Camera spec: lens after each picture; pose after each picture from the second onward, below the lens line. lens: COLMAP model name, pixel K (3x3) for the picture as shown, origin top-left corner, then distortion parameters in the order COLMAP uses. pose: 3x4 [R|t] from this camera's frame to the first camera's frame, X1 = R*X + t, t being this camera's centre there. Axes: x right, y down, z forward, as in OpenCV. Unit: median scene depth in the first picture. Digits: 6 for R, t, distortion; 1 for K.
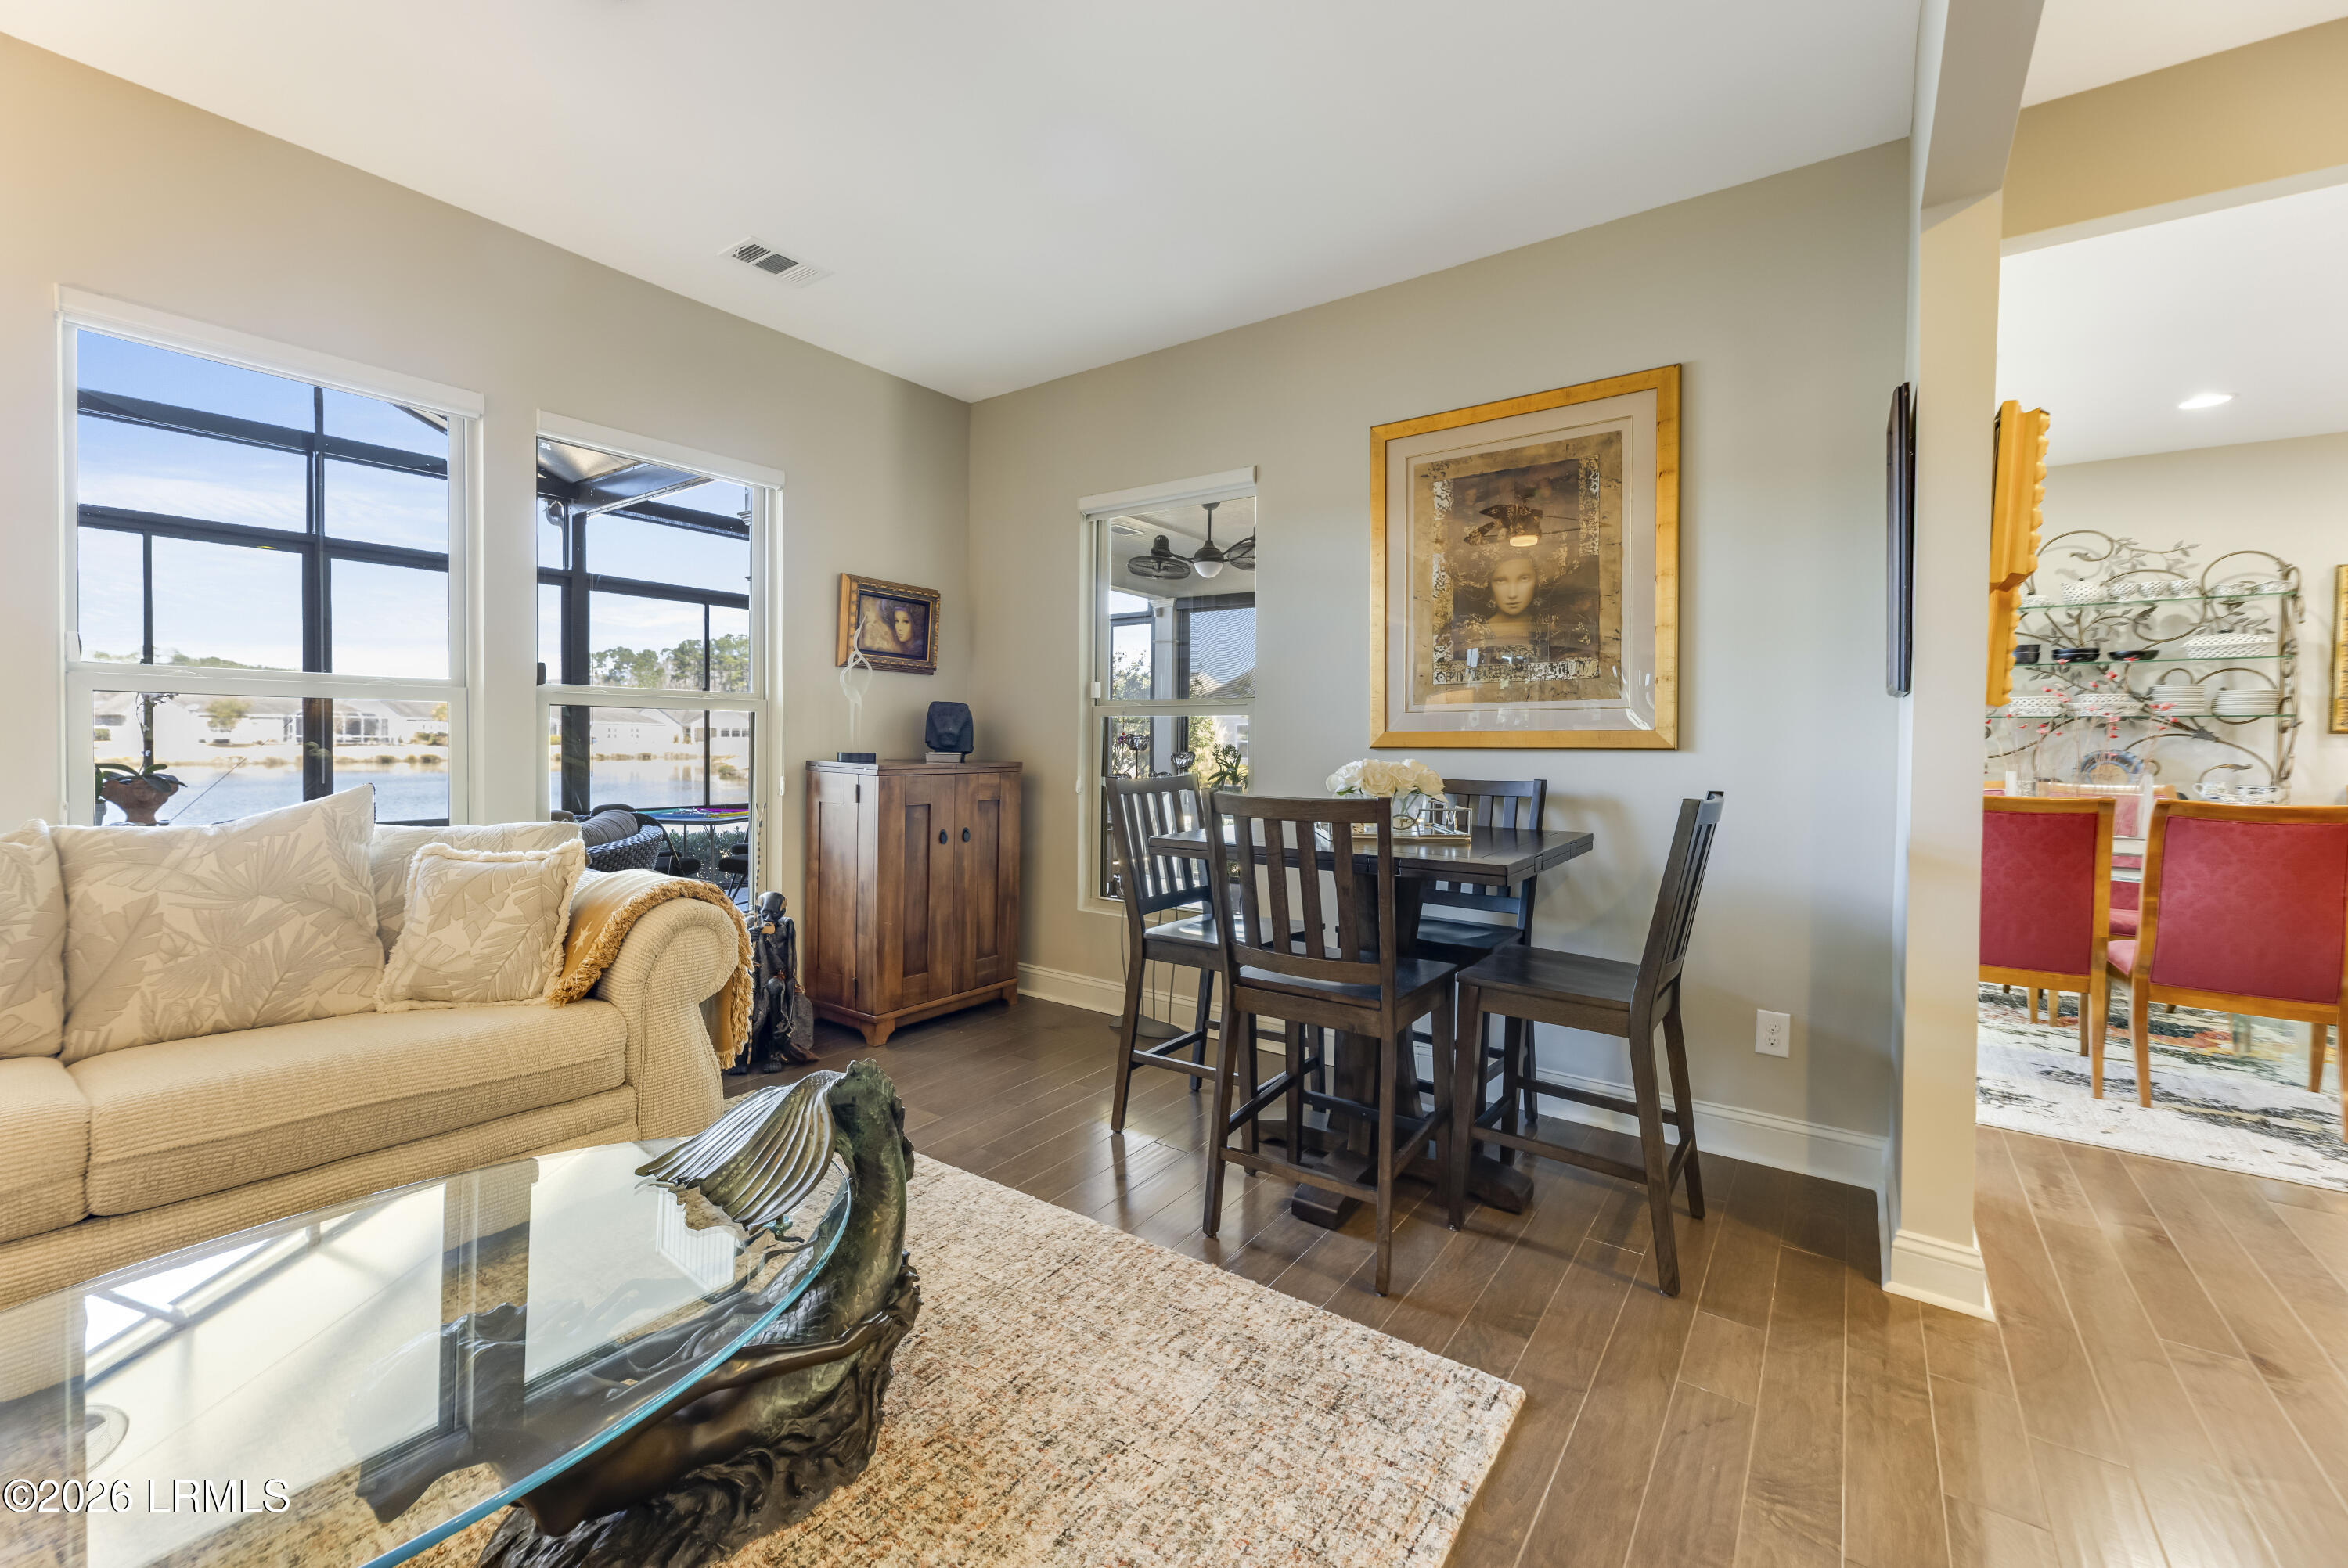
lens RADIAL K [[963.0, 0, 1135.4], [0, 963.0, 750.8], [0, 0, 1]] dist [0.000201, 0.000107]
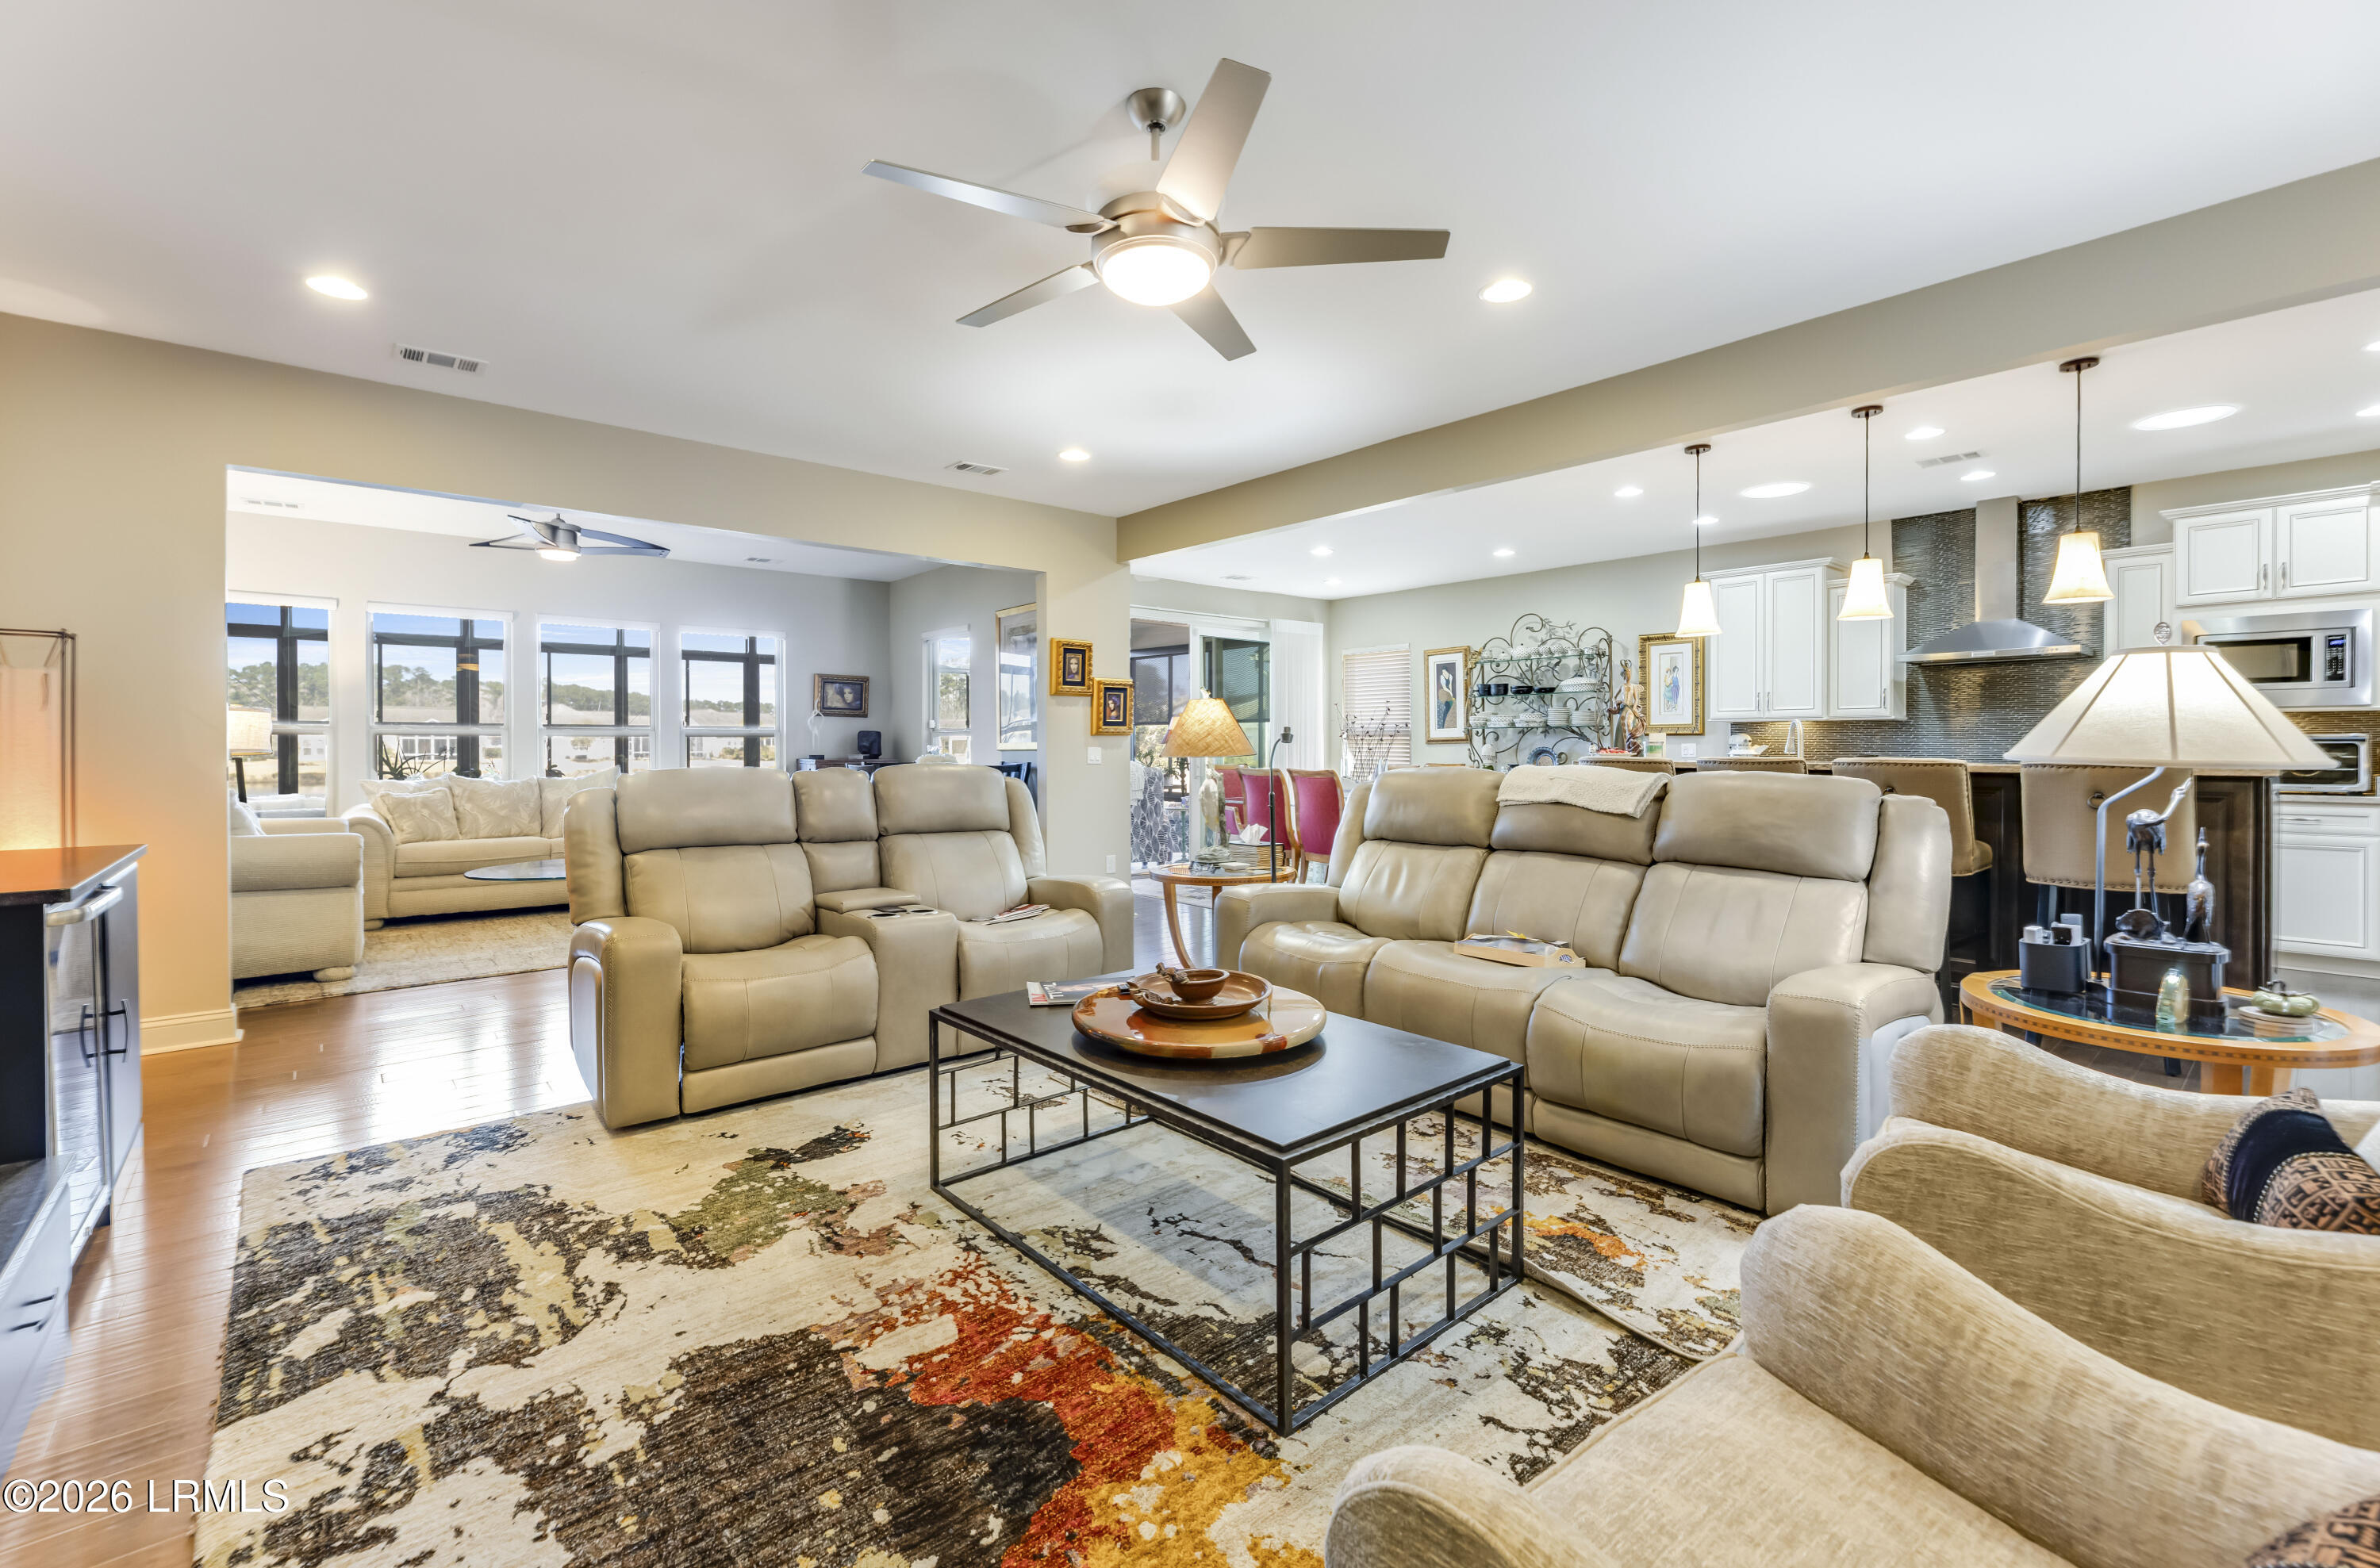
lens RADIAL K [[995.9, 0, 1181.6], [0, 995.9, 761.8], [0, 0, 1]] dist [0.000131, 0.000028]
pose [[0.974509, -0.006872, -0.224242, 0.930714], [0.010133, 0.999859, 0.013393, -0.005010], [0.224118, -0.015324, 0.974441, -0.939818]]
